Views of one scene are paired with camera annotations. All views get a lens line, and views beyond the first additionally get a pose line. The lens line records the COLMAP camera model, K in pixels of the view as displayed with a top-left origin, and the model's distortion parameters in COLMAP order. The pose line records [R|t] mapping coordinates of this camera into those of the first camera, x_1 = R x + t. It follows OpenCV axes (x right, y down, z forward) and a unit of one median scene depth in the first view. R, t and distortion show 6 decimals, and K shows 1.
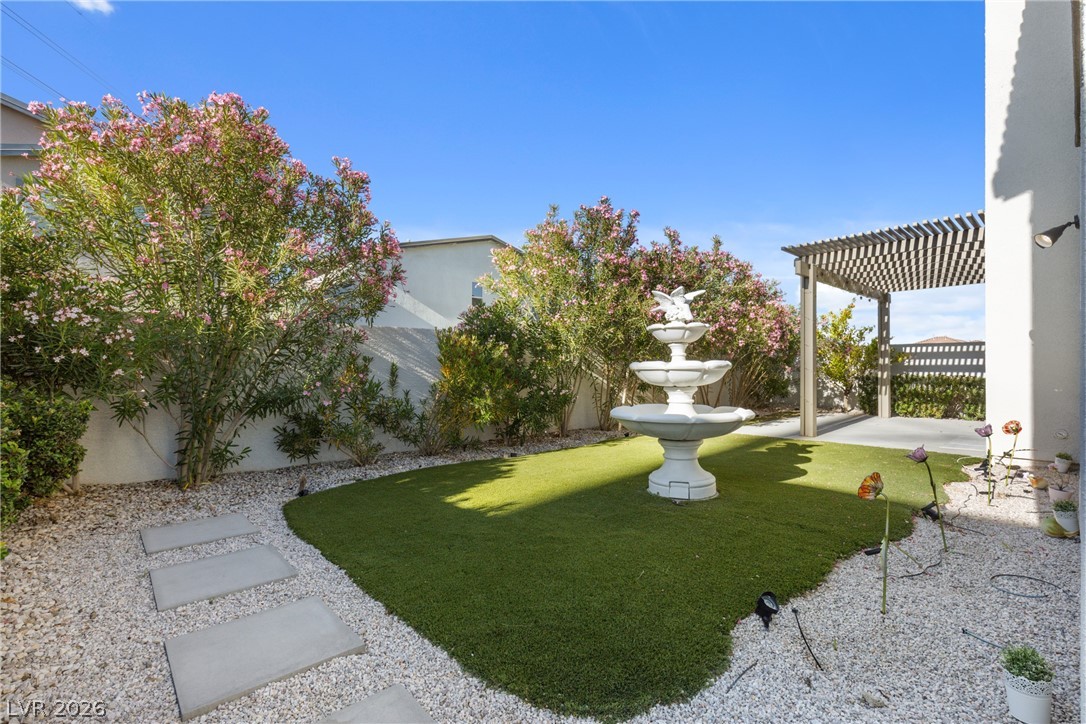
lens RADIAL K [[486.9, 0, 546.4], [0, 486.9, 360.7], [0, 0, 1]] dist [0.000565, -0.000026]
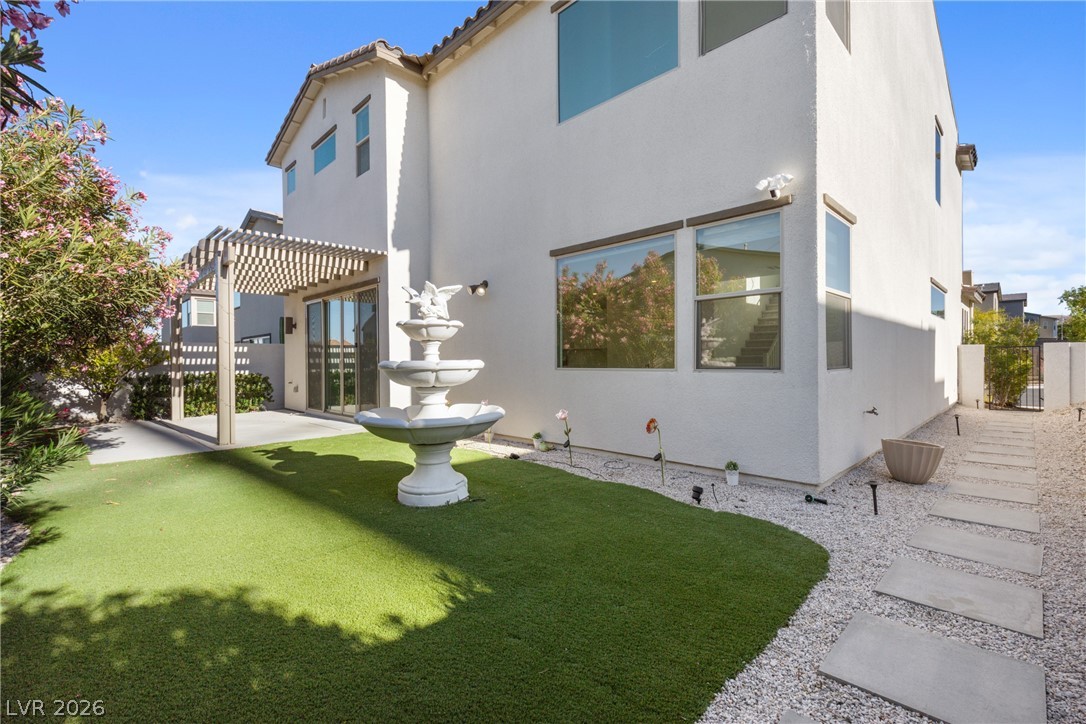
lens RADIAL K [[486.9, 0, 546.4], [0, 486.9, 360.7], [0, 0, 1]] dist [0.000565, -0.000026]
pose [[-0.095142, 0.001784, 0.995462, -0.428635], [-0.003021, 0.999993, -0.002081, 0.002187], [-0.995459, -0.003206, -0.095136, 0.535618]]
